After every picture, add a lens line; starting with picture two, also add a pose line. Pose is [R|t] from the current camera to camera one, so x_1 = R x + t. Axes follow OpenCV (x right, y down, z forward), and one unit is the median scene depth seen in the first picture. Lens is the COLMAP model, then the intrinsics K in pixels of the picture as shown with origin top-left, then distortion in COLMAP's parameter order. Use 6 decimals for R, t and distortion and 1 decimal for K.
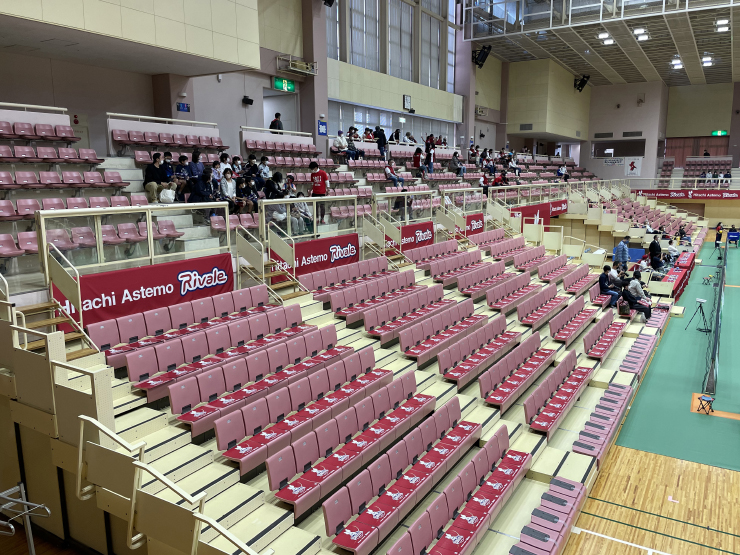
lens RADIAL K [[566.0, 0, 371.2], [0, 566.0, 277.4], [0, 0, 1]] dist [0.031999, -0.010795]
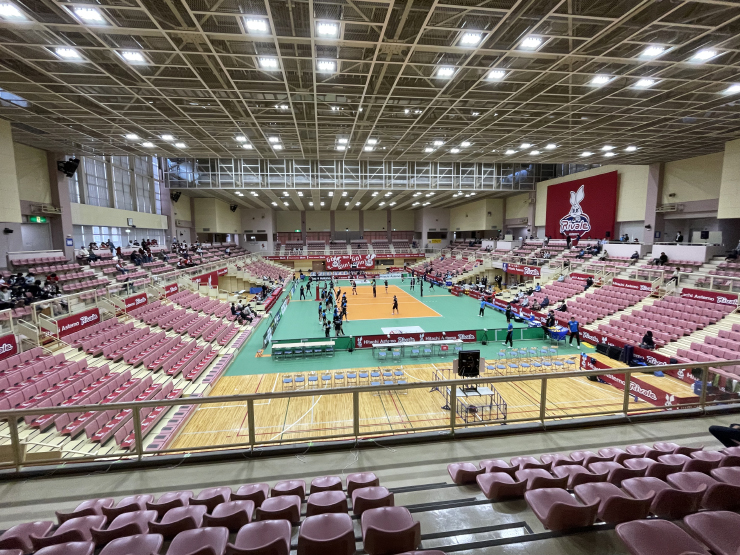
lens RADIAL K [[304.7, 0, 358.5], [0, 304.7, 267.6], [0, 0, 1]] dist [-0.011096, 0.000247]
pose [[0.779418, -0.065228, 0.623100, 0.026926], [0.117347, 0.992163, -0.042924, -0.045407], [-0.615417, 0.106574, 0.780964, -0.304052]]
